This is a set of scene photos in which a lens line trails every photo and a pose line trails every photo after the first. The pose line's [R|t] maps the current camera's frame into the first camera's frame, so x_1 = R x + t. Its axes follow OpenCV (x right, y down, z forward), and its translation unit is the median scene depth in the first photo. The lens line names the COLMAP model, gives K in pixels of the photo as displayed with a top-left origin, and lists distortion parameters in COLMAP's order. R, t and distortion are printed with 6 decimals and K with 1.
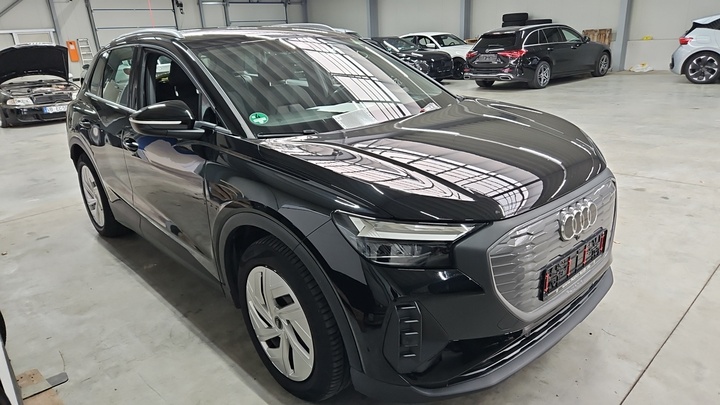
lens RADIAL K [[500.1, 0, 360.0], [0, 500.1, 202.5], [0, 0, 1]] dist [0.004039, 0.000679]
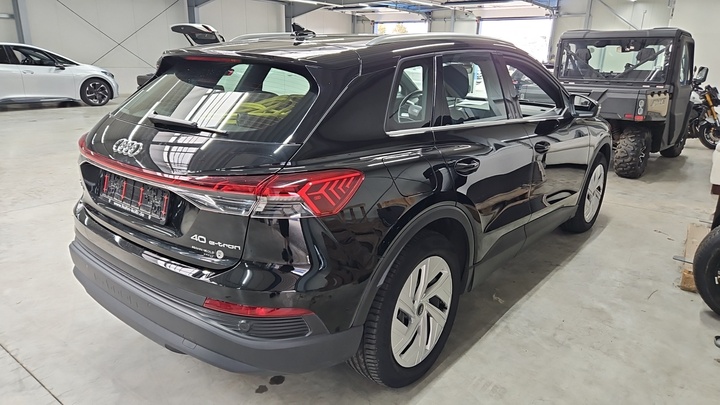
lens RADIAL K [[500.1, 0, 360.0], [0, 500.1, 202.5], [0, 0, 1]] dist [0.004039, 0.000679]
pose [[-0.163686, -0.236299, 0.957794, -1.377006], [0.302409, 0.912128, 0.276714, -0.400389], [-0.939019, 0.334940, -0.077843, 1.445495]]
